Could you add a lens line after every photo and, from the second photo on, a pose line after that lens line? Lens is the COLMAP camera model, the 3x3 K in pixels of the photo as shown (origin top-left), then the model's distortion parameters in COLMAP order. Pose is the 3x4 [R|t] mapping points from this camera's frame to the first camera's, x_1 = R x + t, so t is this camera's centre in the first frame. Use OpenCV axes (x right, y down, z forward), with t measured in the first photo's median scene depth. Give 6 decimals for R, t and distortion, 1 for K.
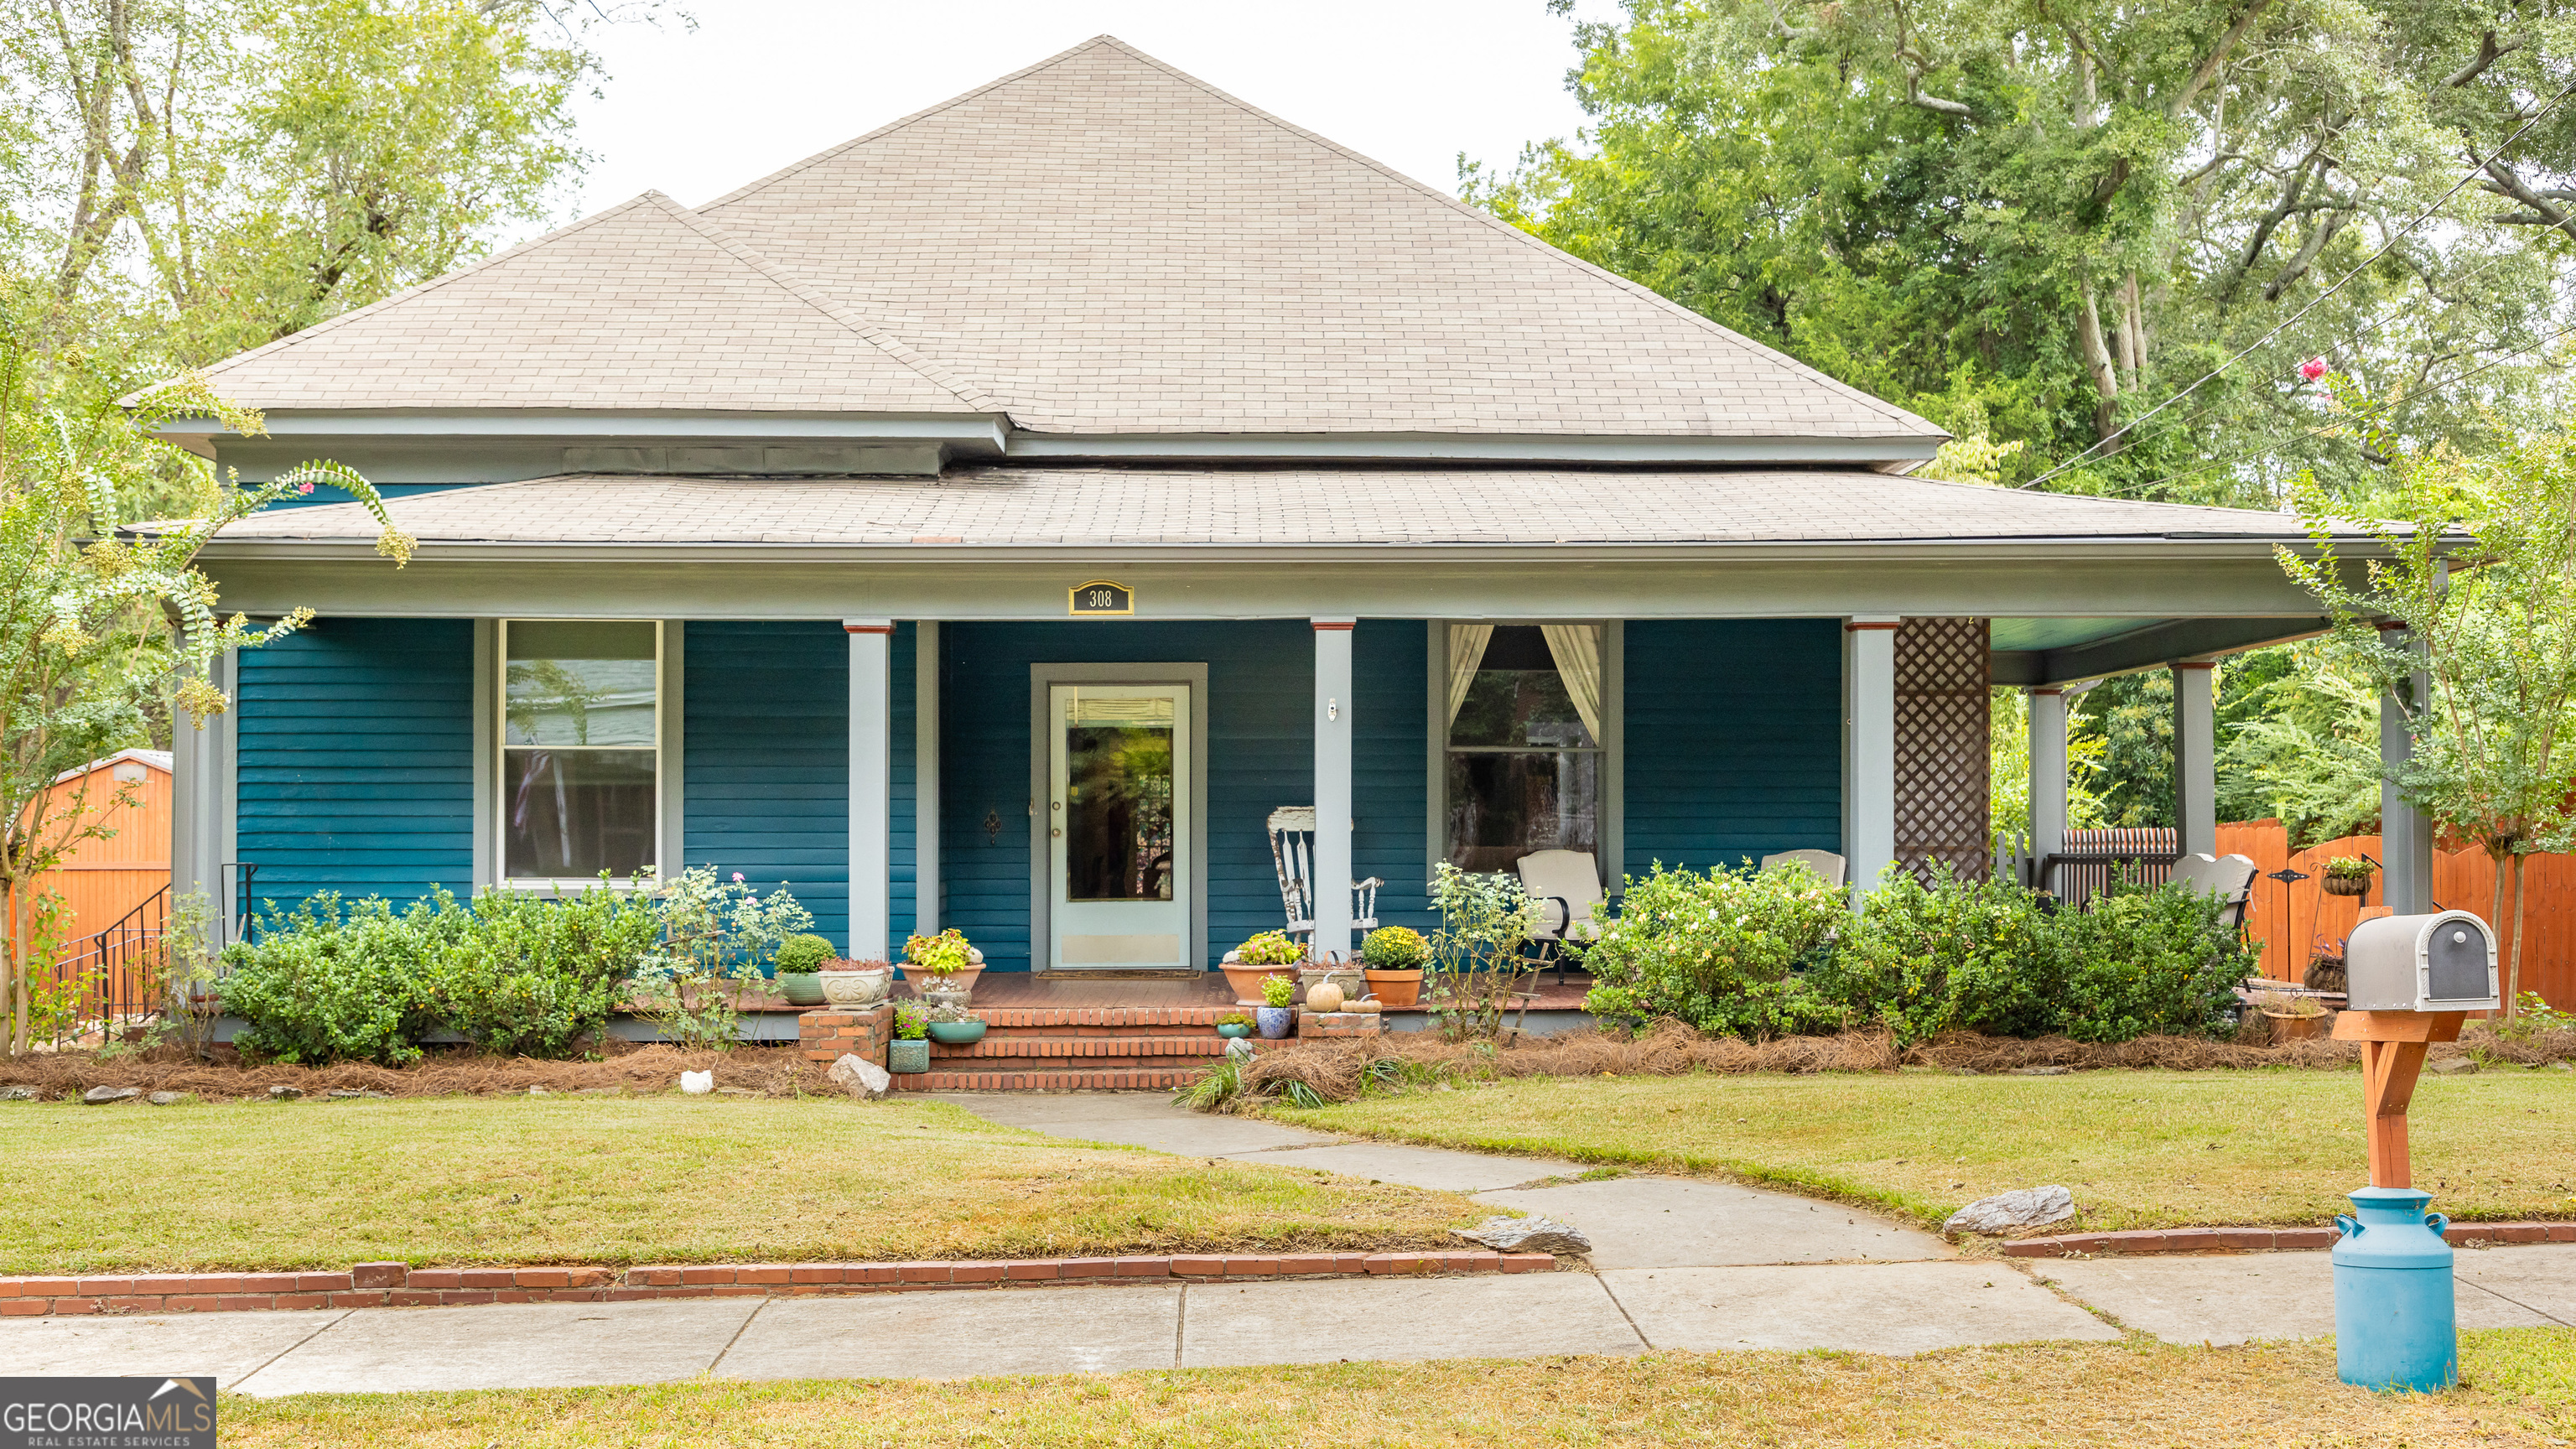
lens RADIAL K [[2732.9, 0, 1293.5], [0, 2732.9, 814.6], [0, 0, 1]] dist [0.011059, 0.000000]
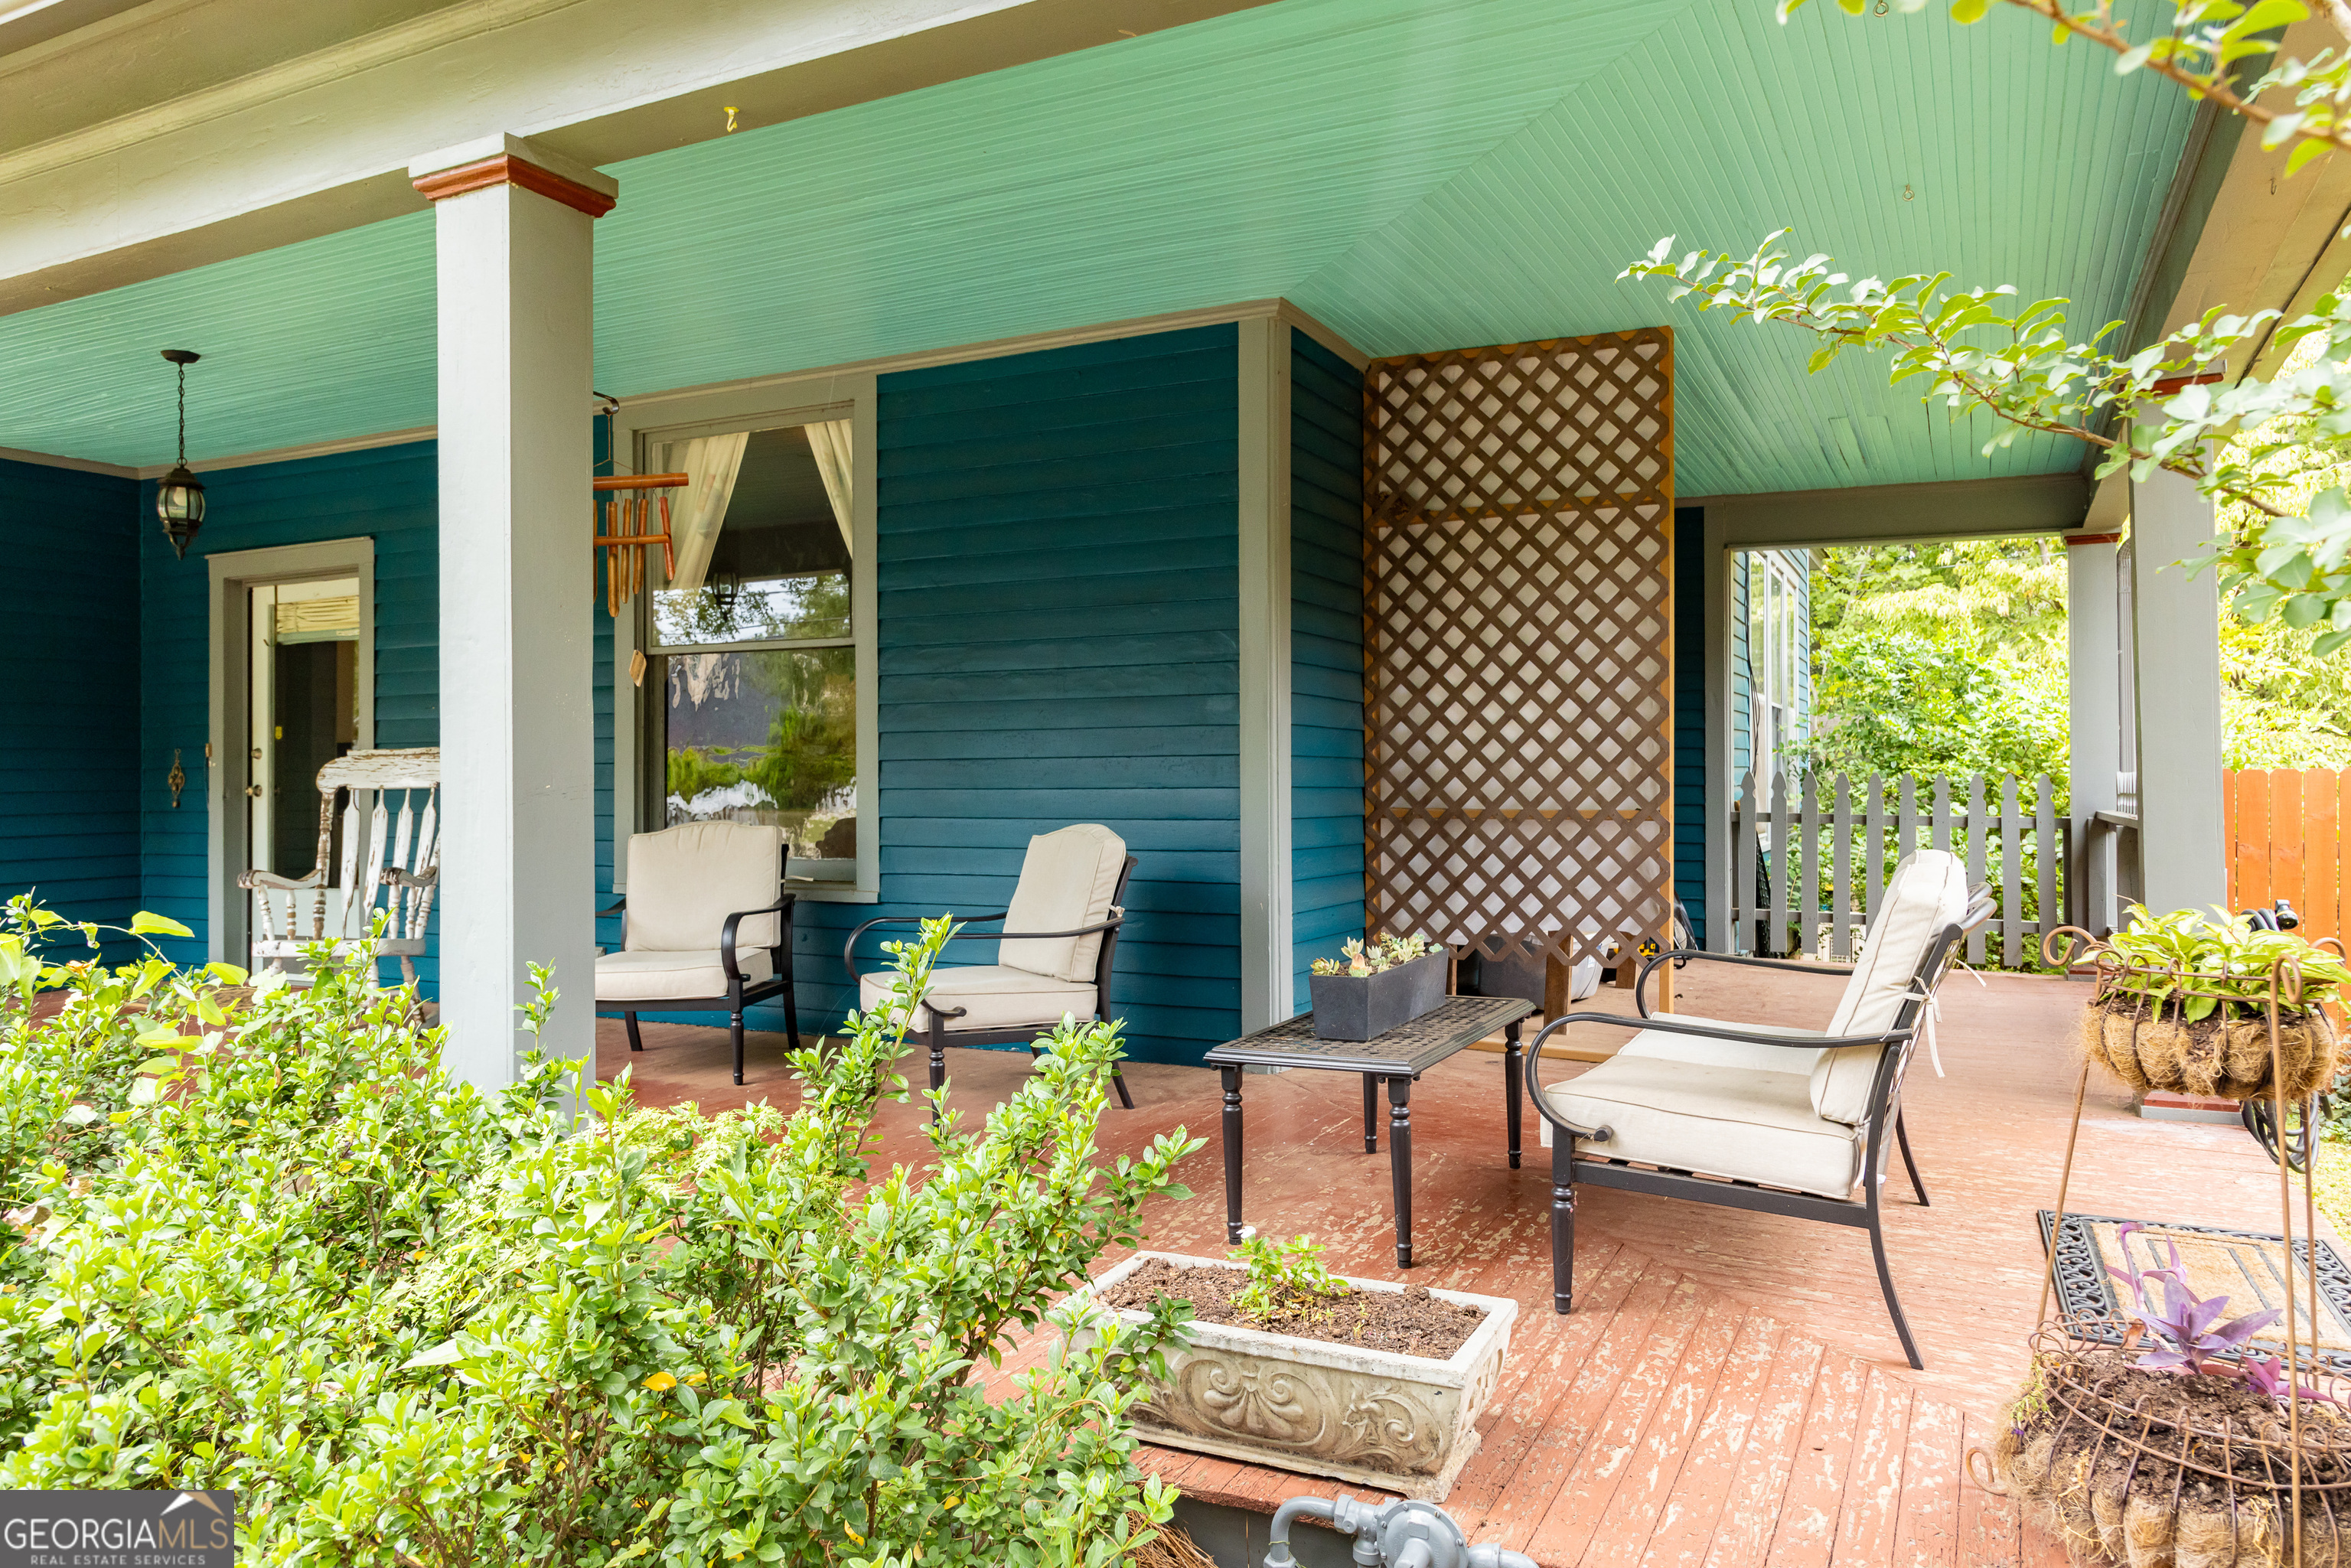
lens RADIAL K [[1597.3, 0, 1176.7], [0, 1597.3, 776.0], [0, 0, 1]] dist [0.007616, -0.003182]
pose [[0.881659, -0.007120, -0.471833, 0.346955], [0.010938, 0.999926, 0.005350, 0.003315], [0.471760, -0.009878, 0.881672, 0.790514]]
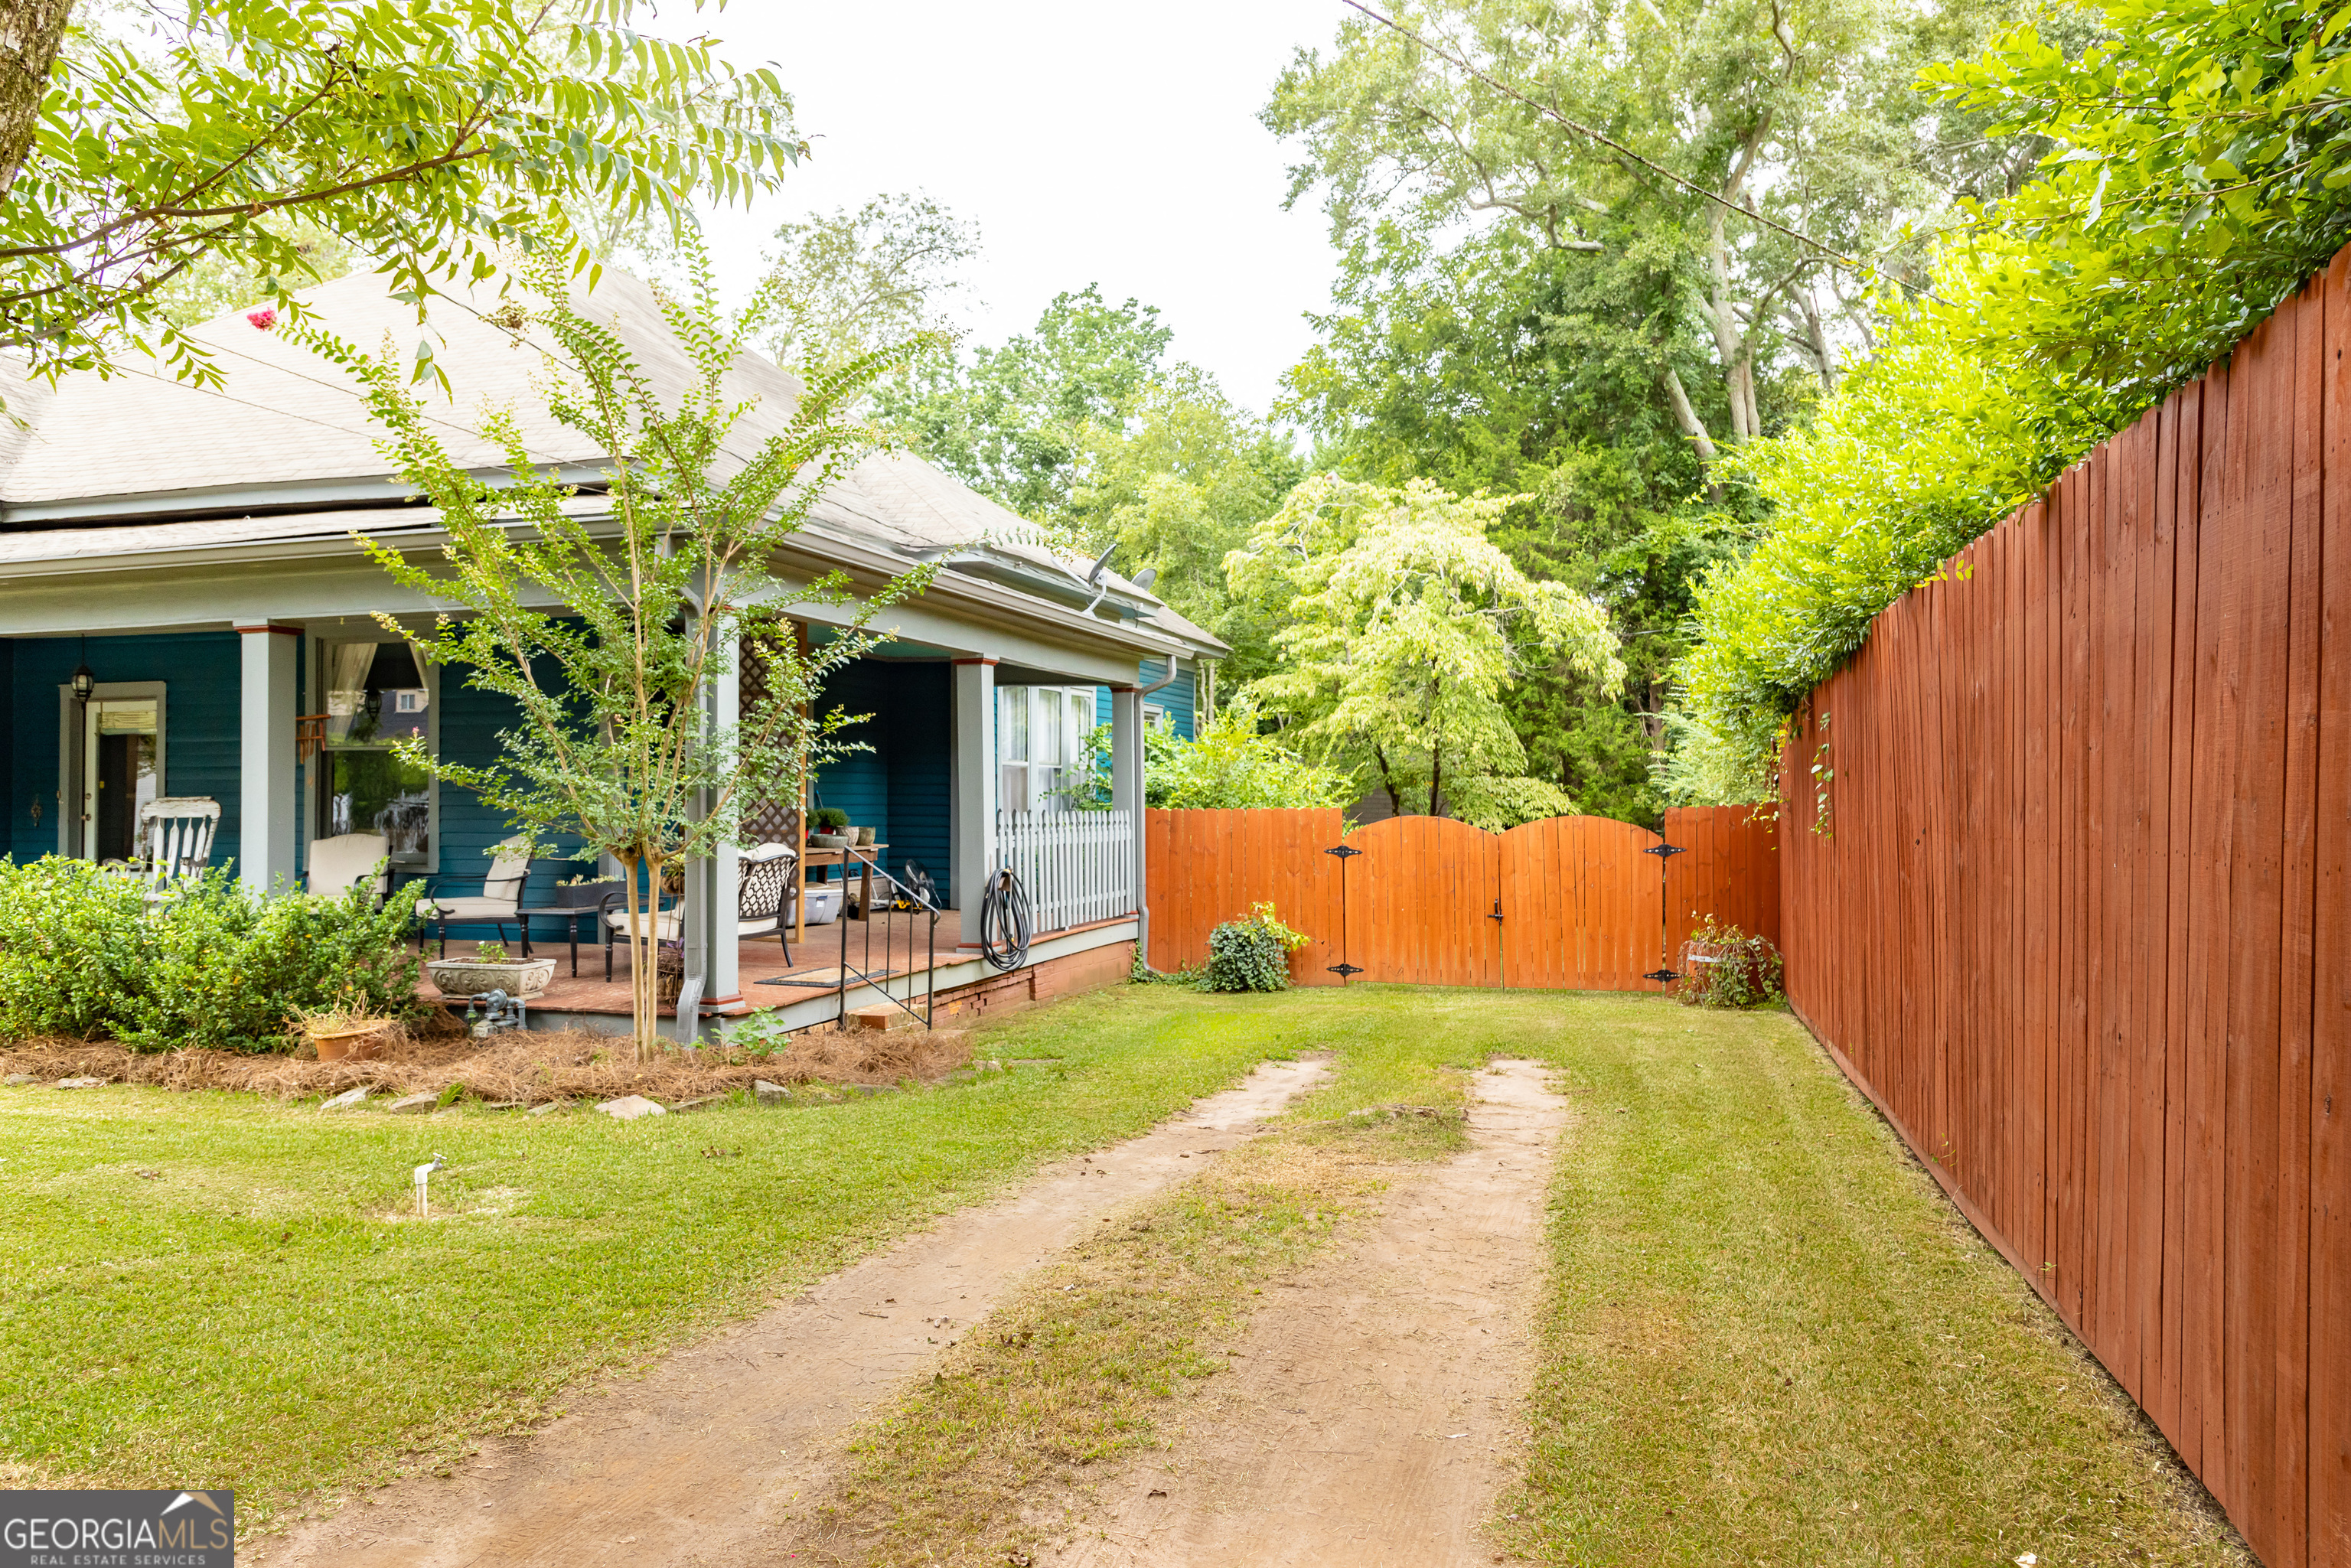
lens RADIAL K [[1597.3, 0, 1175.4], [0, 1597.3, 774.0], [0, 0, 1]] dist [0.007616, -0.003182]
pose [[0.945036, -0.005948, -0.326913, 0.680446], [0.004516, 0.999977, -0.005138, -0.007995], [0.326936, 0.003379, 0.945040, 0.487634]]
